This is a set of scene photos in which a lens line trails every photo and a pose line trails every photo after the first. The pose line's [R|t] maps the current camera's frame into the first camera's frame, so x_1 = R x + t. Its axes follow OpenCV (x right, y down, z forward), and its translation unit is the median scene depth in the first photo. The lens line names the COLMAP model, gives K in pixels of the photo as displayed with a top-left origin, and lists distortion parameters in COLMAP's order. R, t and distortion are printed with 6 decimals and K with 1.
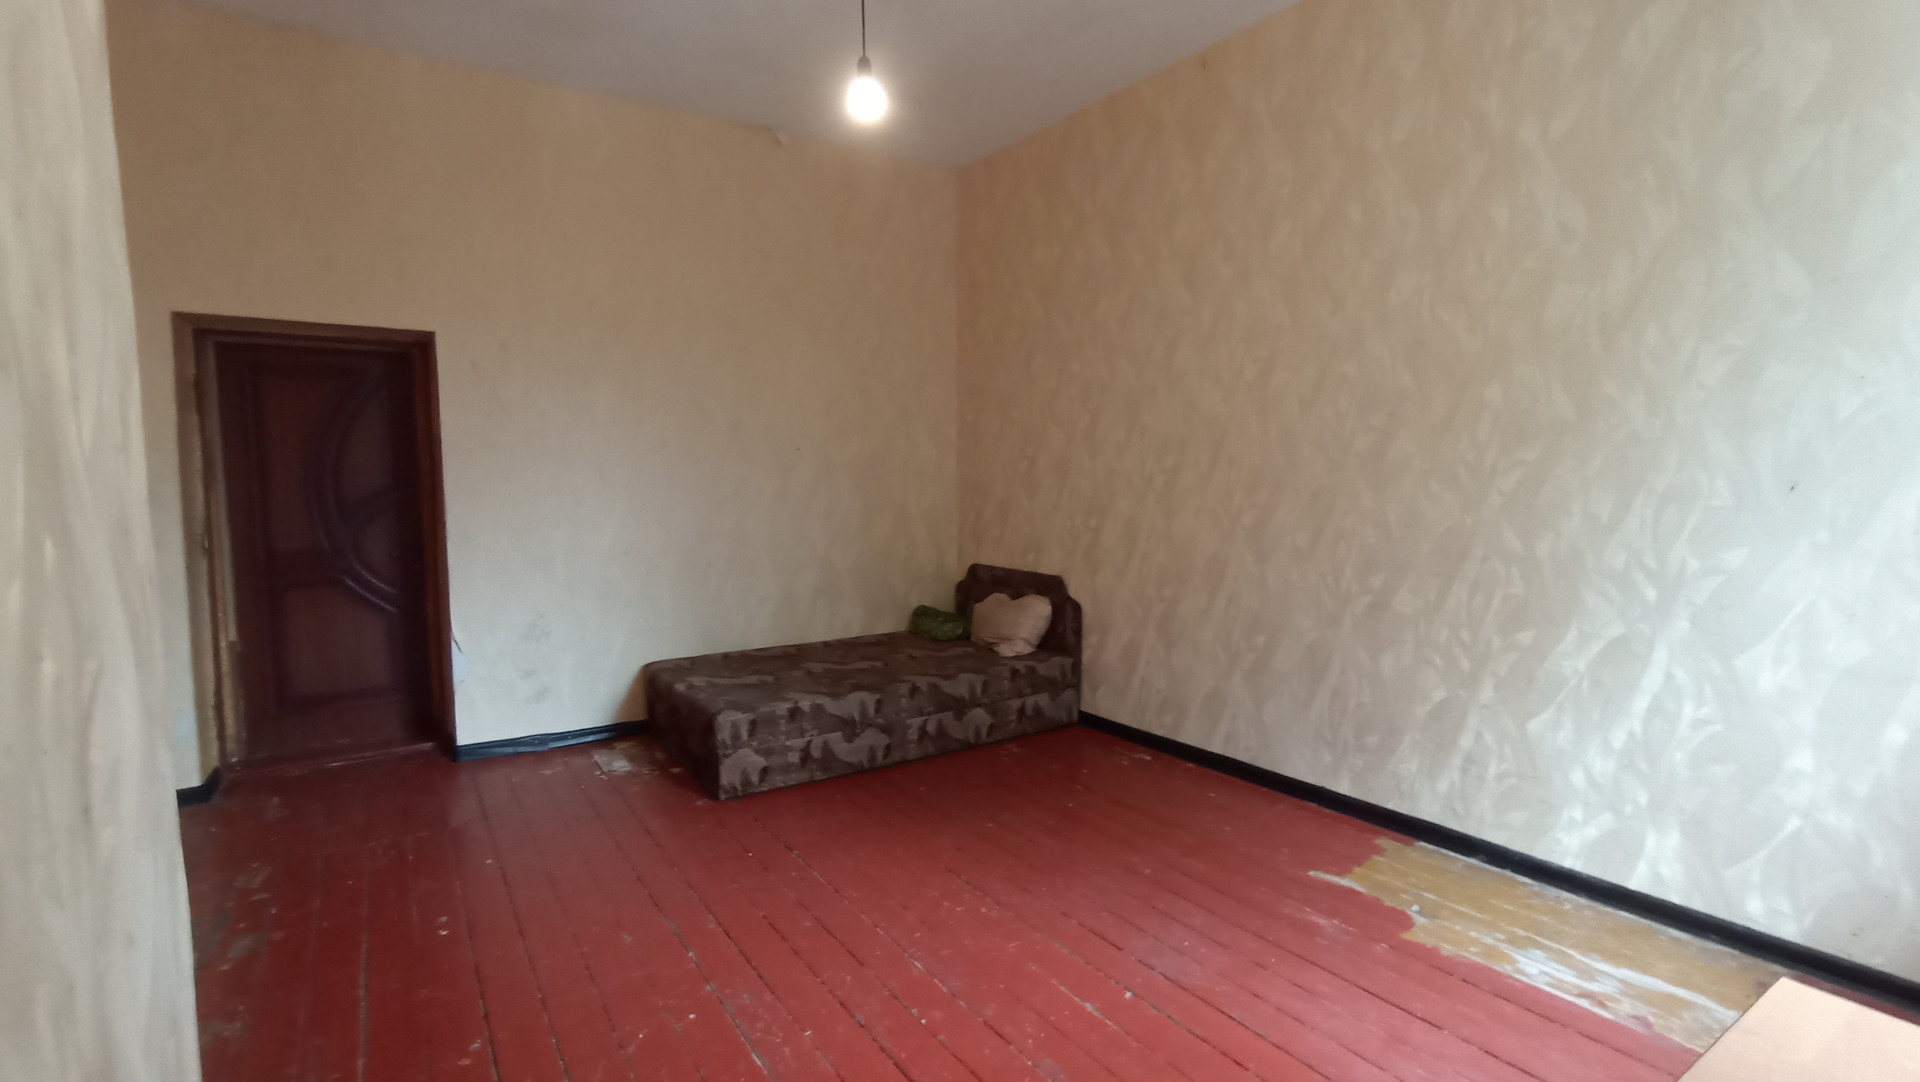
lens RADIAL K [[867.2, 0, 960.8], [0, 867.2, 549.1], [0, 0, 1]] dist [0.001692, 0.001162]
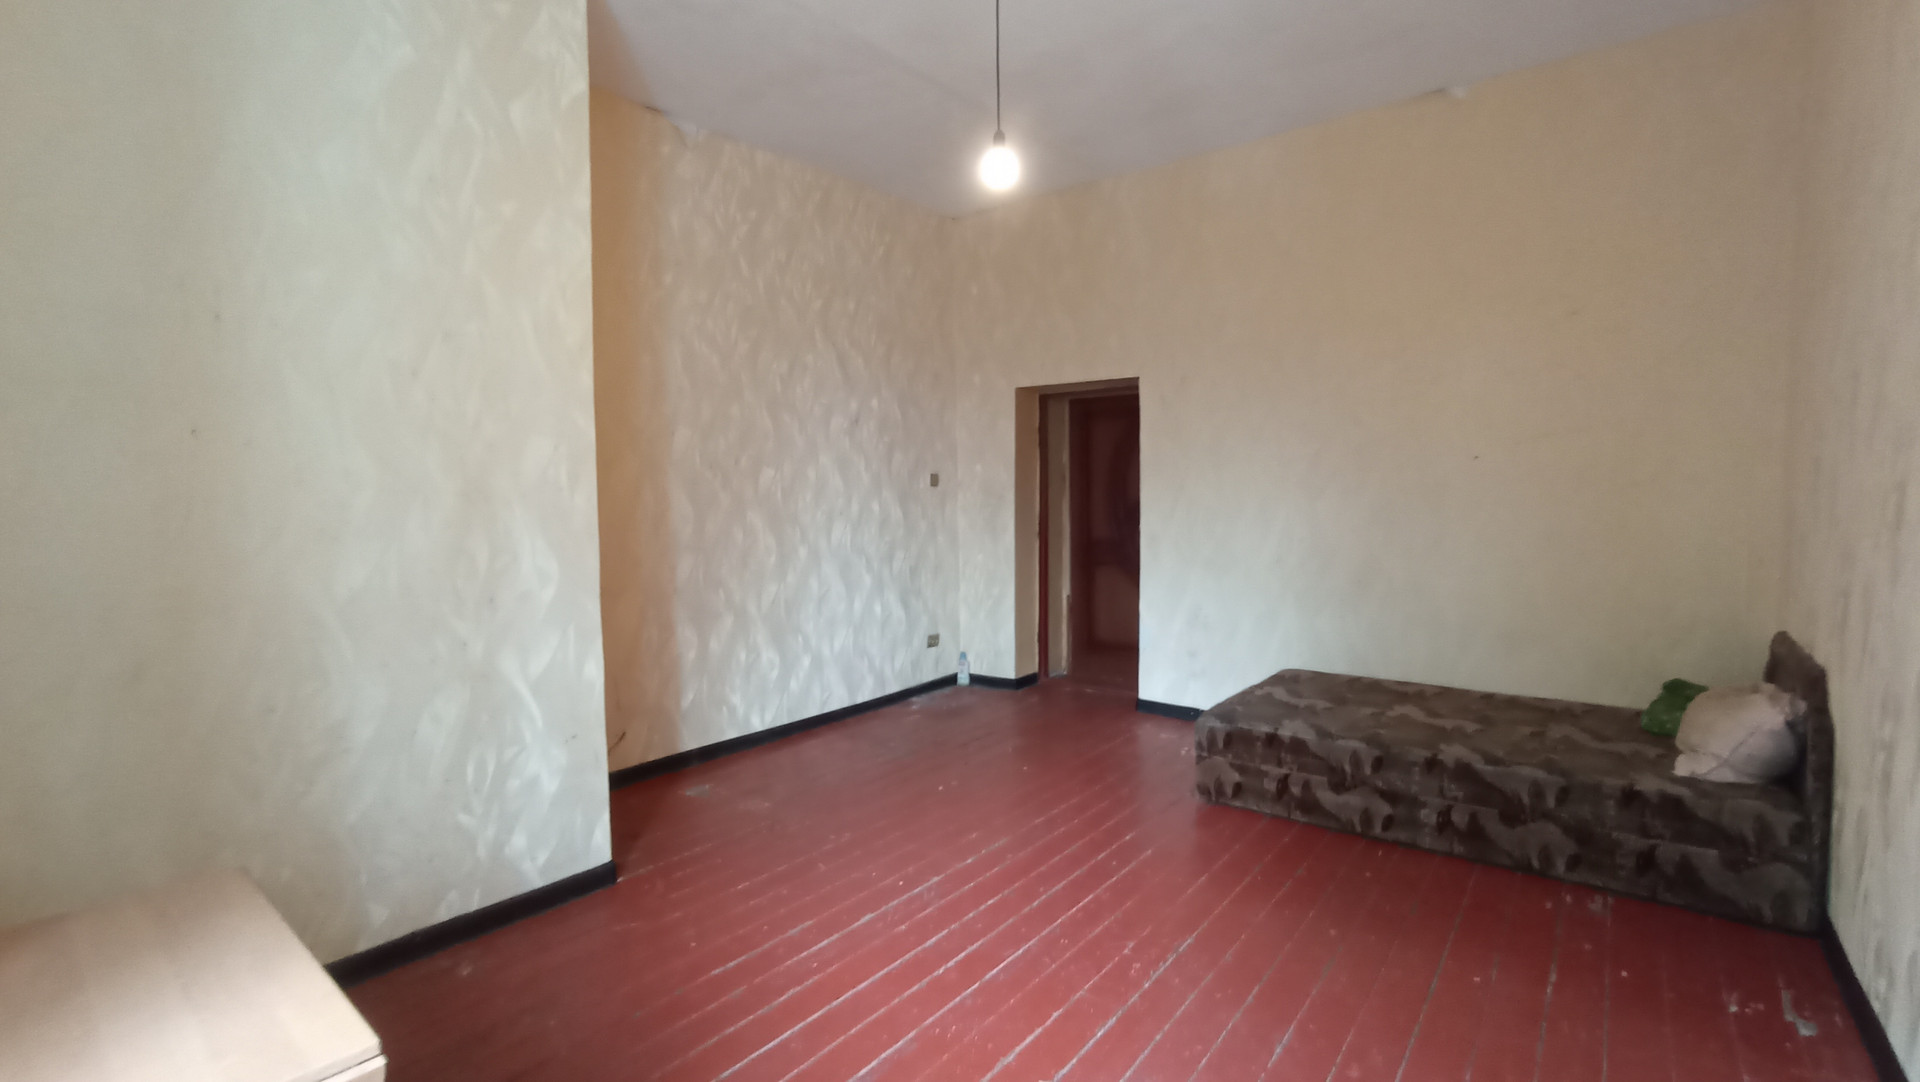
lens RADIAL K [[867.2, 0, 960.6], [0, 867.2, 533.1], [0, 0, 1]] dist [0.001692, 0.001162]
pose [[0.316875, 0.053121, -0.946978, 0.578803], [-0.068335, 0.997114, 0.033067, -0.043461], [0.946002, 0.054233, 0.319591, 0.354393]]
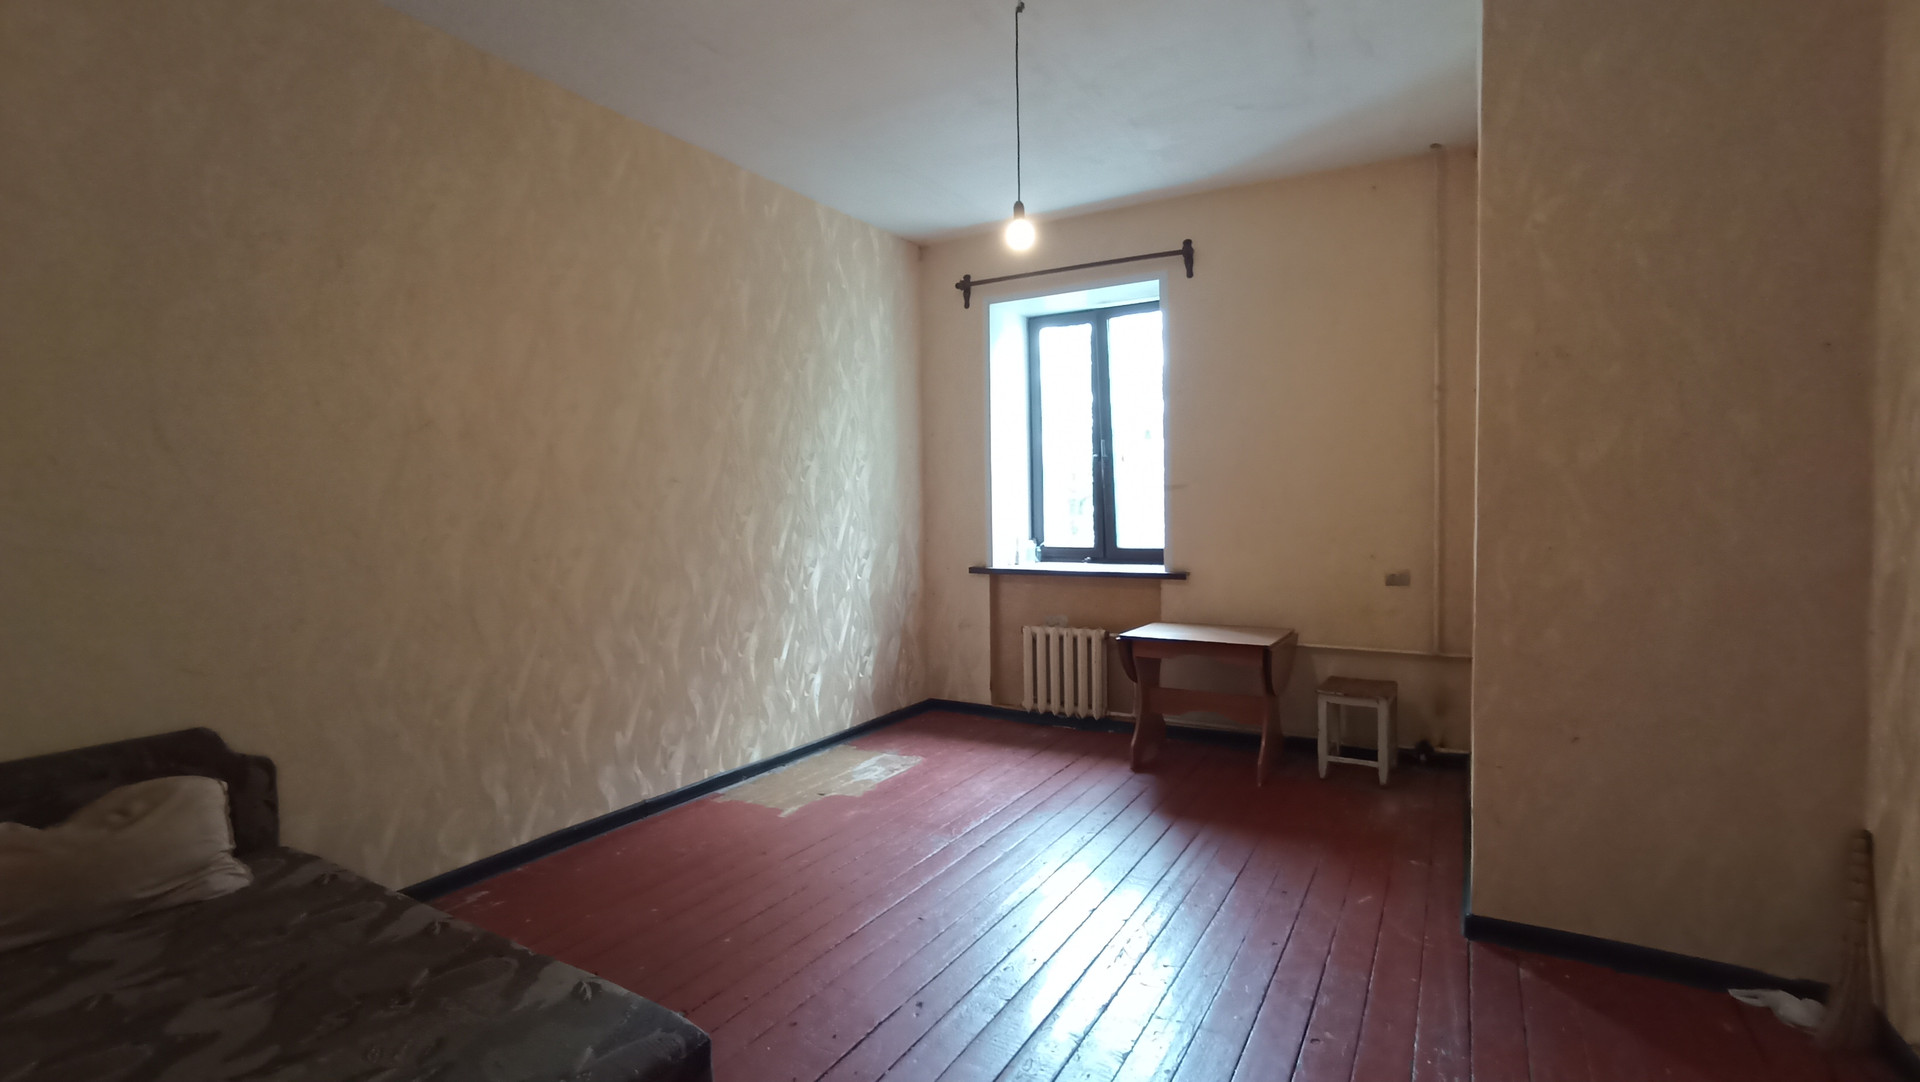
lens RADIAL K [[867.2, 0, 960.2], [0, 867.2, 540.2], [0, 0, 1]] dist [0.001692, 0.001162]
pose [[-0.428921, -0.013832, 0.903236, -0.727285], [0.095130, 0.993631, 0.060391, -0.091723], [-0.898319, 0.111828, -0.424873, 0.971088]]
